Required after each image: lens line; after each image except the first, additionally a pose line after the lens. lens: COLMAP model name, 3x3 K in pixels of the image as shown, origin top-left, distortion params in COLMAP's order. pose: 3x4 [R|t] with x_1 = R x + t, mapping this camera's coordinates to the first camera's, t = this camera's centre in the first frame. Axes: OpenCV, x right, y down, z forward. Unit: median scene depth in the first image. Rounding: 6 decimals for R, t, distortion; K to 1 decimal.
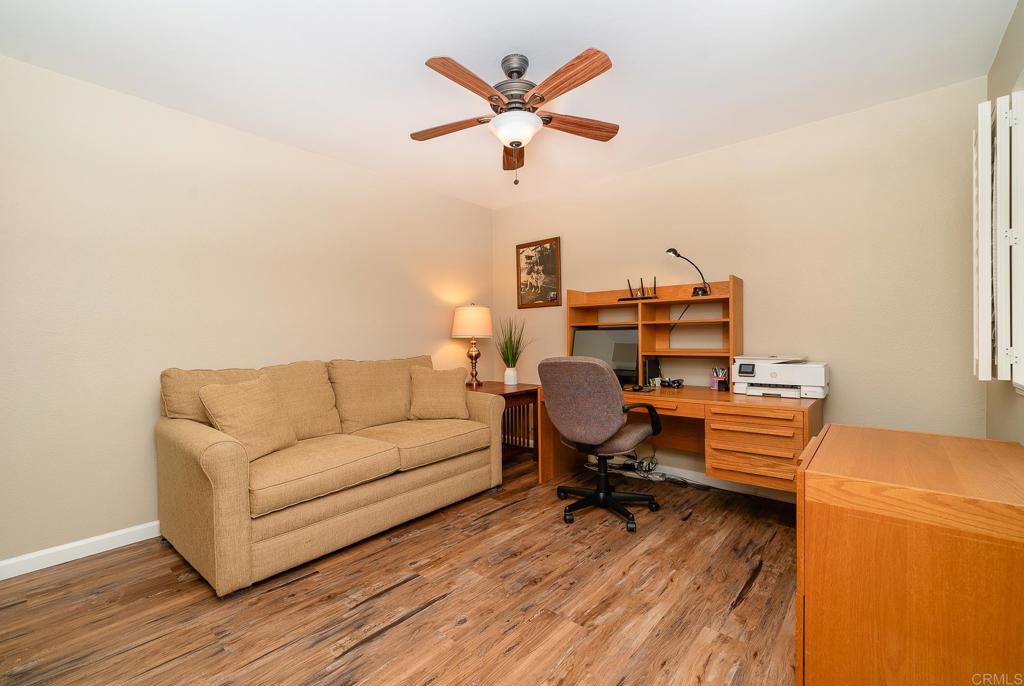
lens RADIAL K [[444.5, 0, 504.8], [0, 444.5, 340.7], [0, 0, 1]] dist [-0.003832, -0.000121]
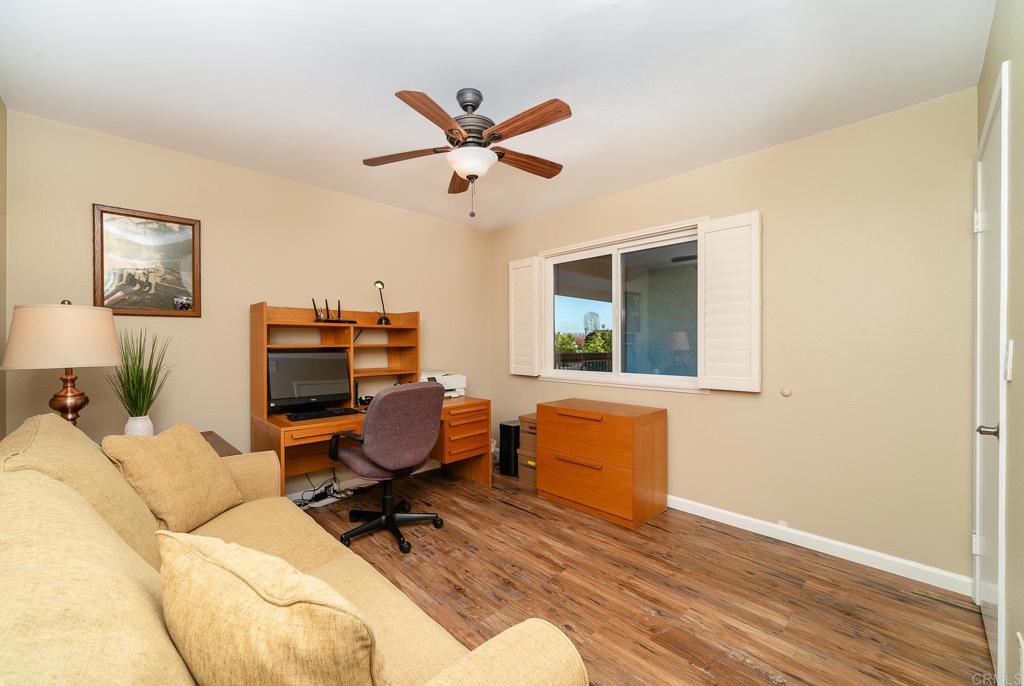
lens RADIAL K [[404.3, 0, 503.3], [0, 404.3, 343.2], [0, 0, 1]] dist [-0.000596, -0.000322]
pose [[0.075373, 0.008155, 0.997122, -0.789998], [0.002192, 0.999963, -0.008344, -0.050570], [-0.997153, 0.002814, 0.075353, 0.761432]]
